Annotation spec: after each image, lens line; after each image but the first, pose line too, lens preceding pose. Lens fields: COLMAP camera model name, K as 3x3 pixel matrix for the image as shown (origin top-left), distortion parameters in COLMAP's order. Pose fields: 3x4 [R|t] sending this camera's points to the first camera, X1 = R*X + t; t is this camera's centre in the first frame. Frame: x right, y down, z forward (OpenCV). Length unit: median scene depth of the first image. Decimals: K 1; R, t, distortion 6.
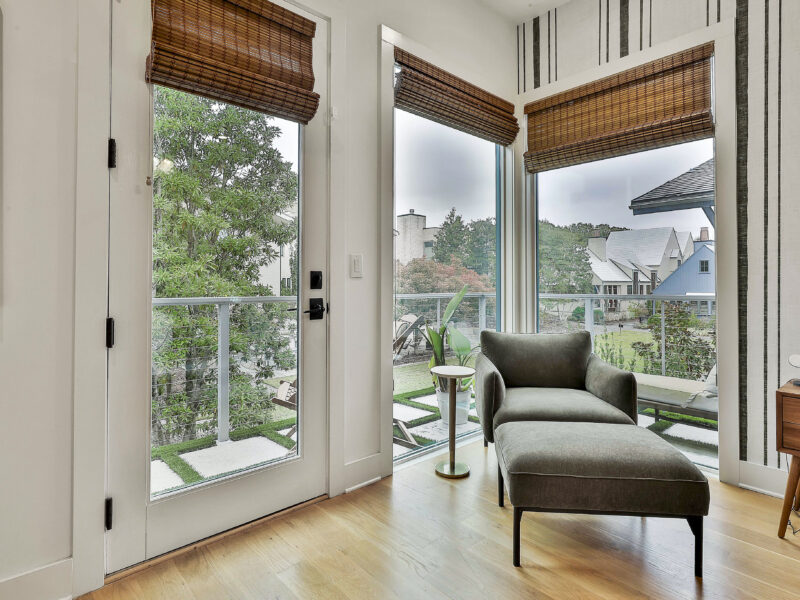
lens RADIAL K [[433.2, 0, 400.4], [0, 433.2, 292.0], [0, 0, 1]] dist [-0.003690, 0.006278]
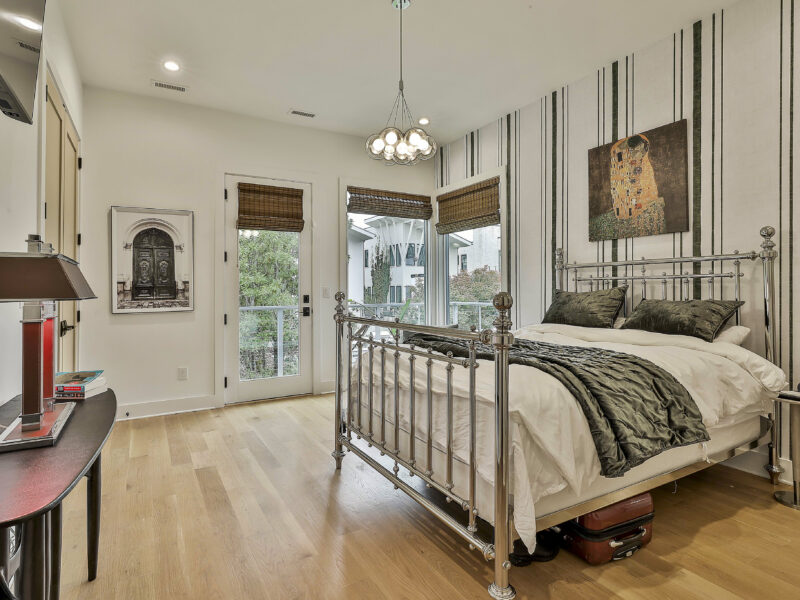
lens RADIAL K [[433.2, 0, 399.3], [0, 433.2, 299.6], [0, 0, 1]] dist [-0.003690, 0.006278]
pose [[0.975778, -0.003411, -0.218738, 0.682276], [0.004174, 0.999987, 0.003027, -0.025552], [0.218724, -0.003866, 0.975779, -0.977933]]
